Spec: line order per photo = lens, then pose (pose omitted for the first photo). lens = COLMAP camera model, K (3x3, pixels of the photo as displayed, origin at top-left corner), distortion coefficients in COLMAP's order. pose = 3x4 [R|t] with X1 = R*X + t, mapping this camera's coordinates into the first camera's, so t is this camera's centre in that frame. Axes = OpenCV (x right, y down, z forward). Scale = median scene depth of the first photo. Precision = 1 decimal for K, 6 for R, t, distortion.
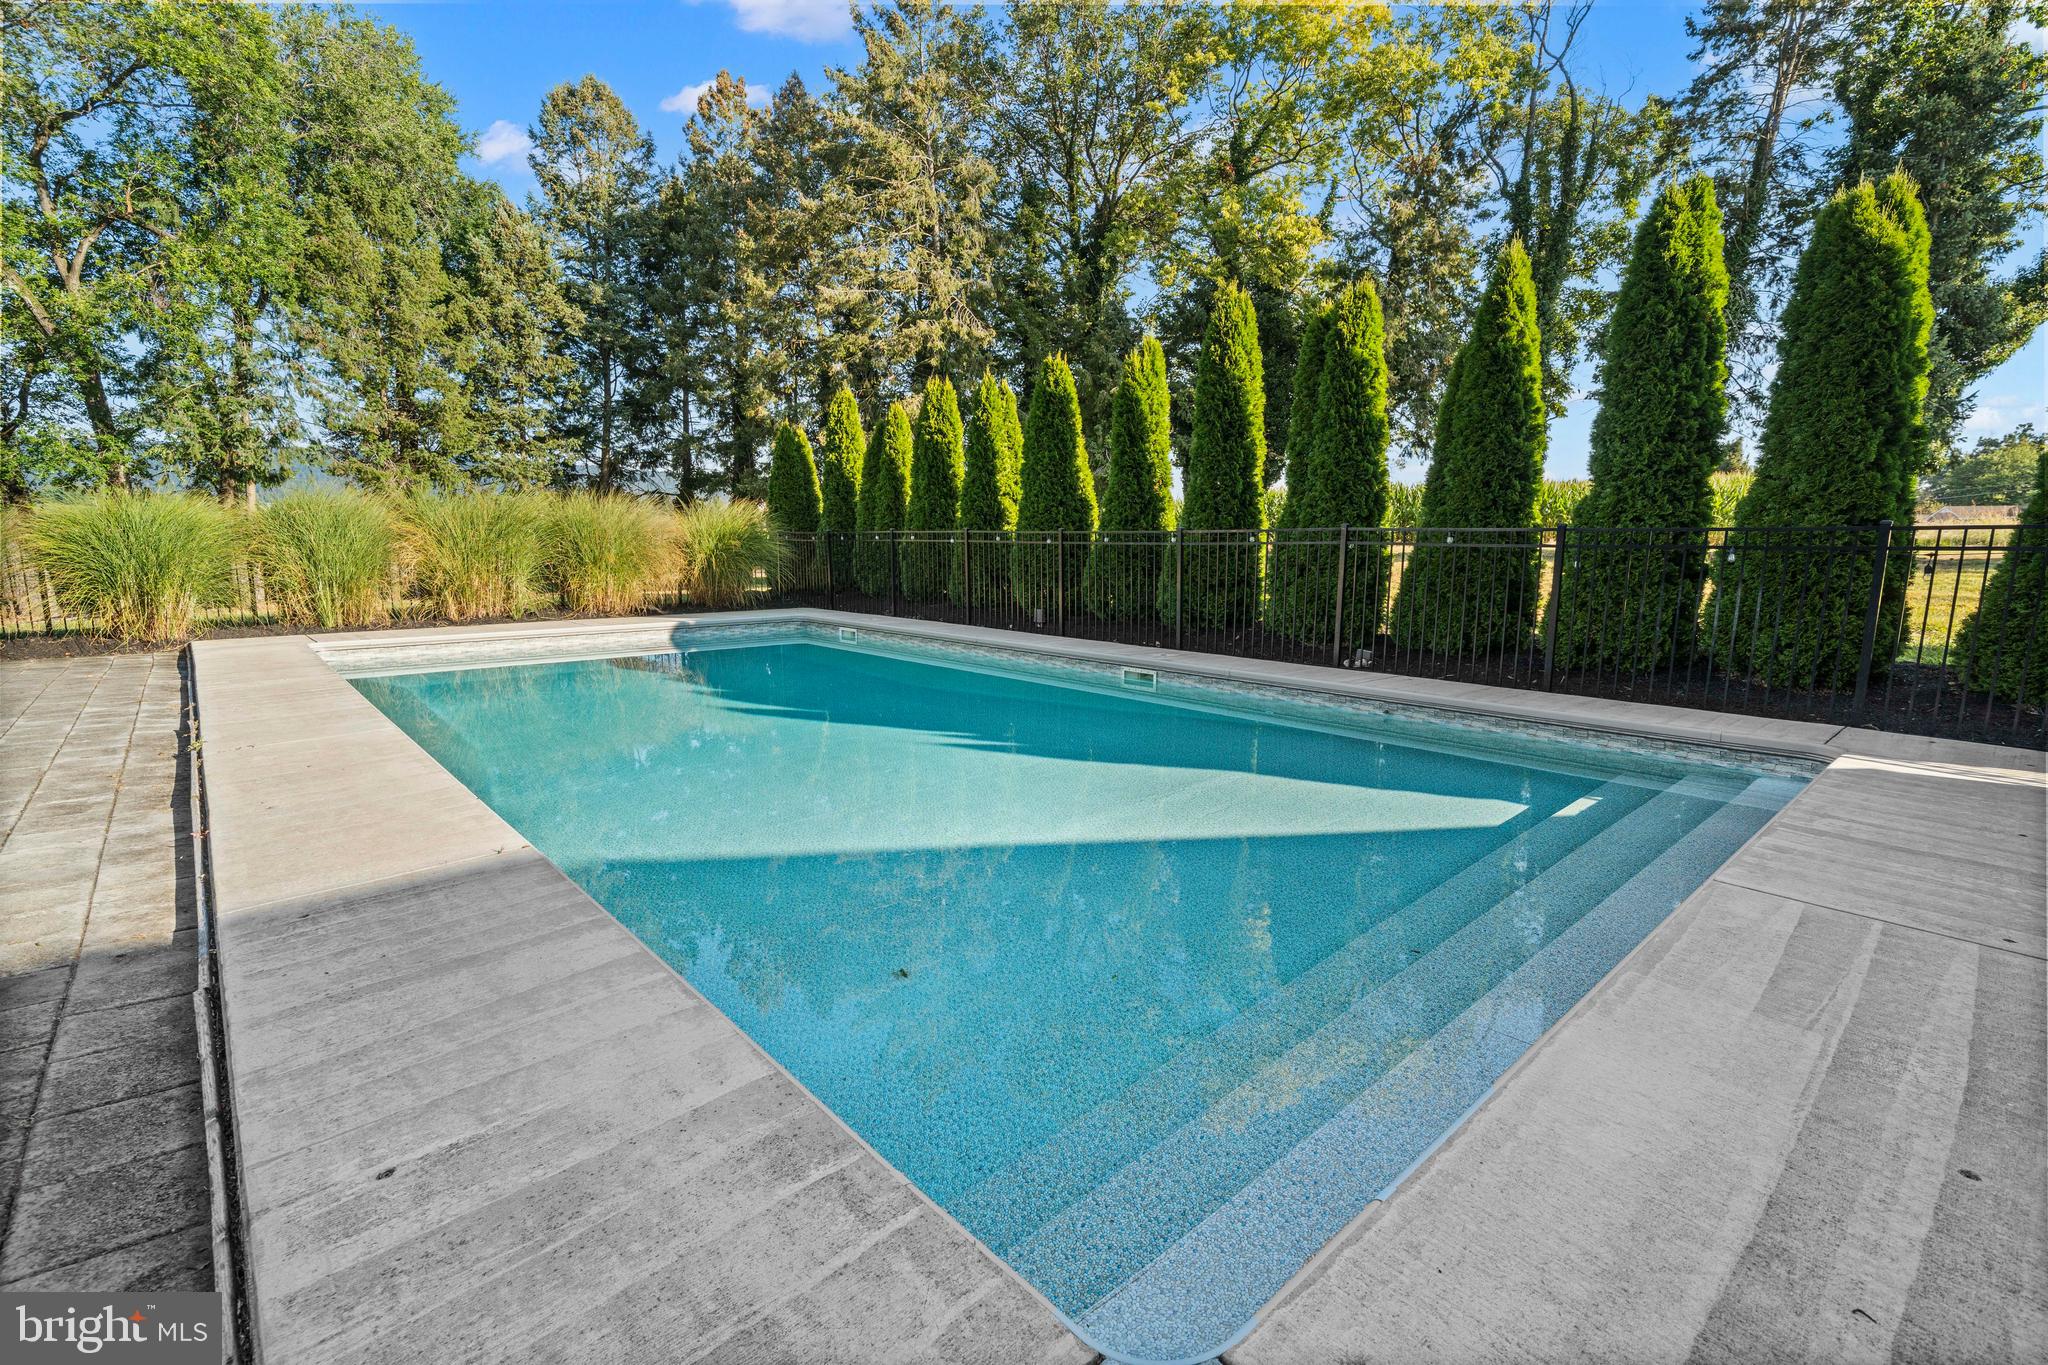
lens RADIAL K [[926.6, 0, 1024.0], [0, 926.6, 682.5], [0, 0, 1]] dist [0.001195, 0.000316]
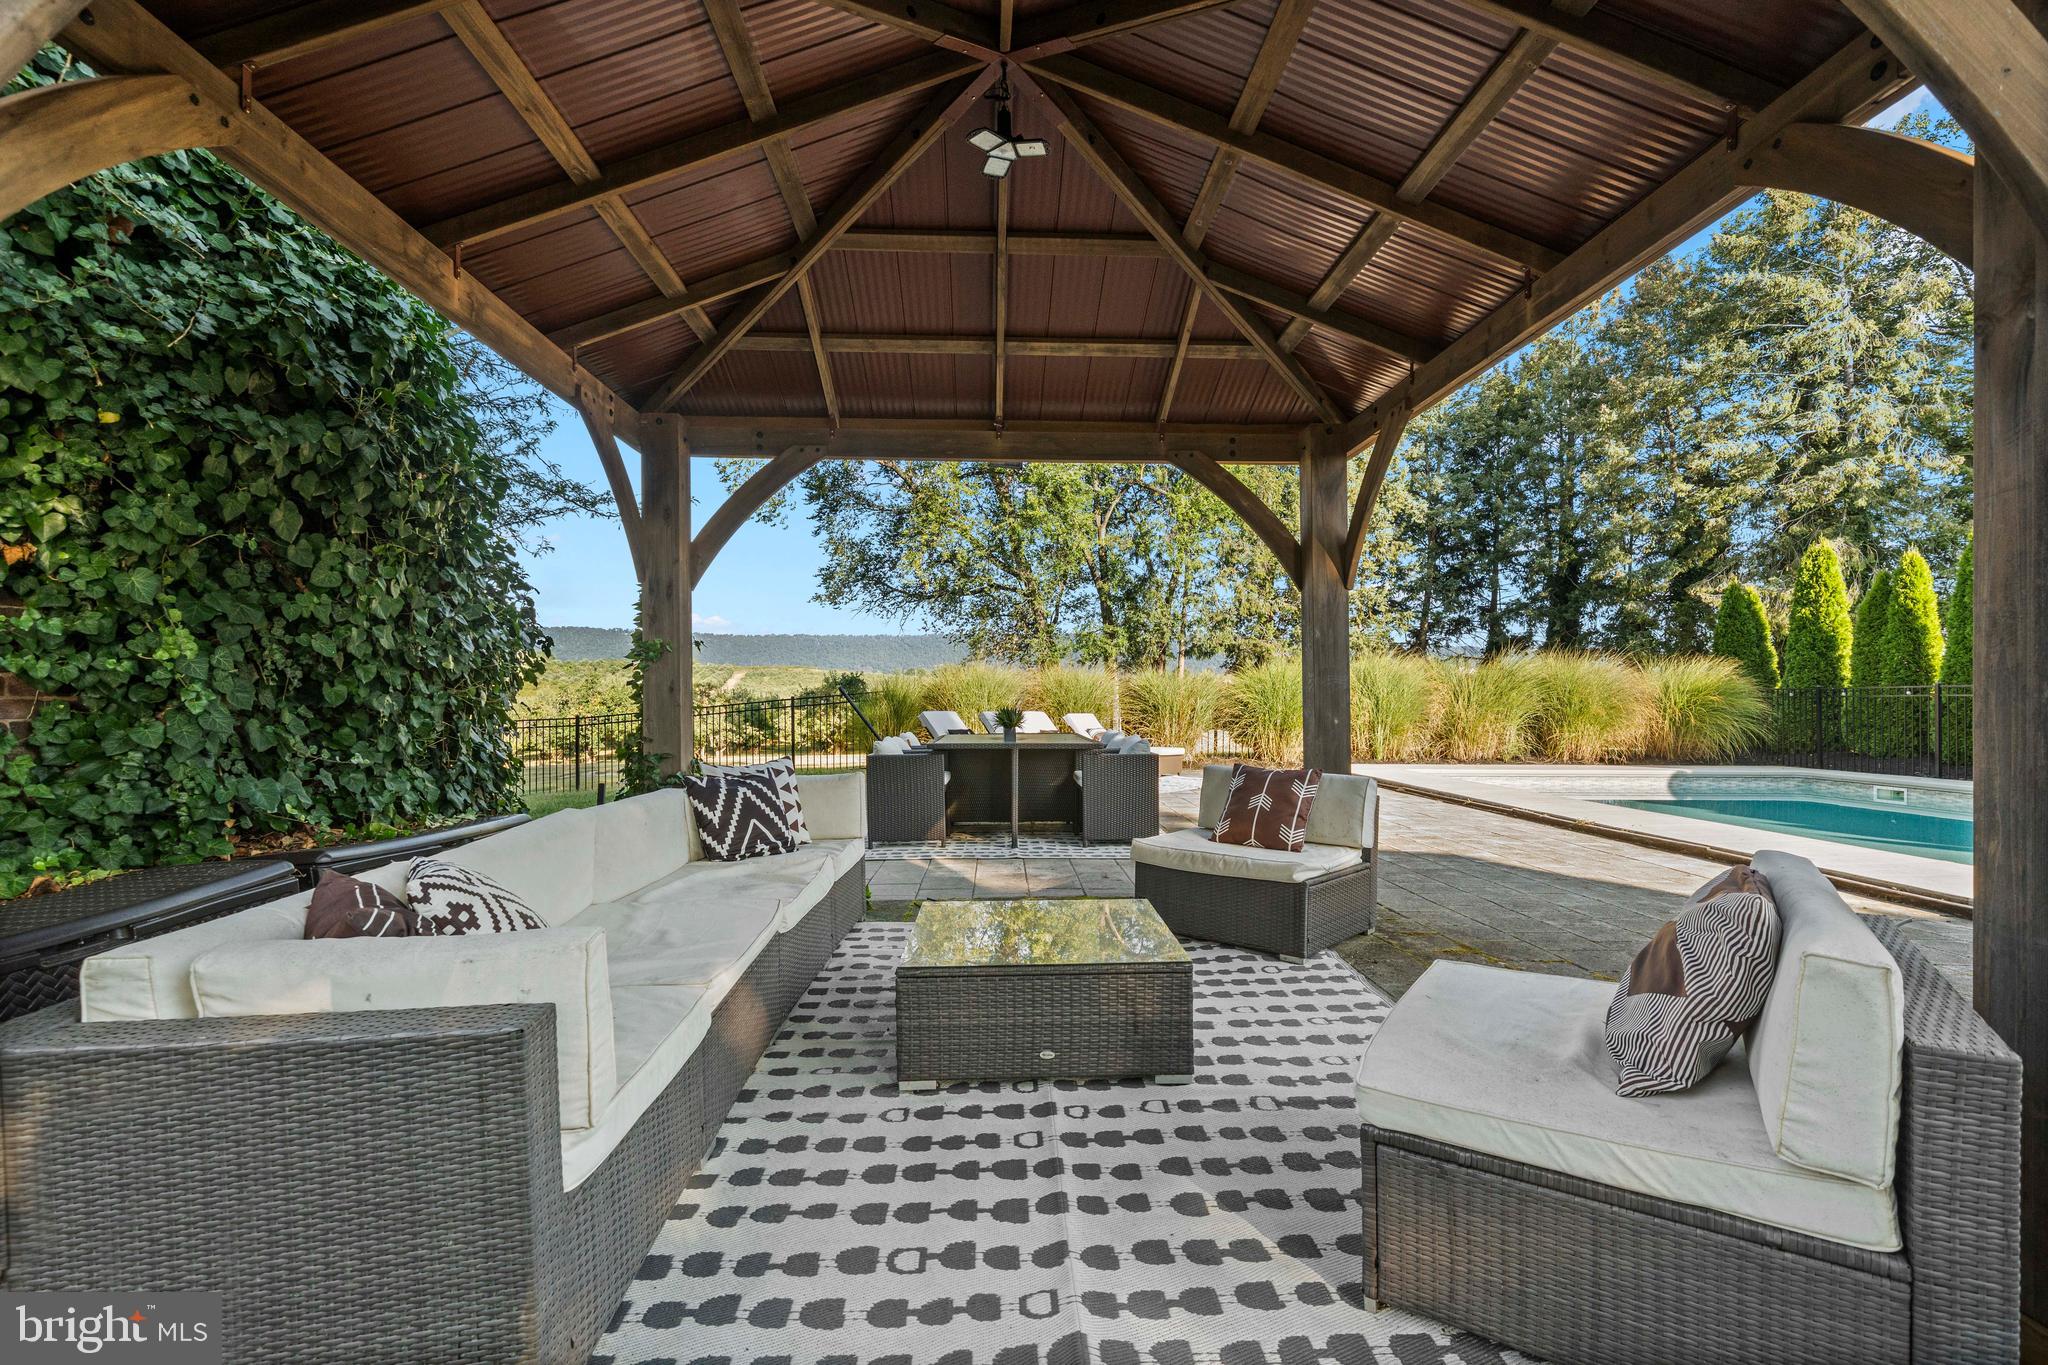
lens RADIAL K [[926.6, 0, 1024.0], [0, 926.6, 682.5], [0, 0, 1]] dist [0.001195, 0.000316]
pose [[0.760213, -0.009555, -0.649604, -0.198812], [-0.103916, 0.985230, -0.136102, 0.045119], [0.641310, 0.170971, 0.747991, -0.230053]]
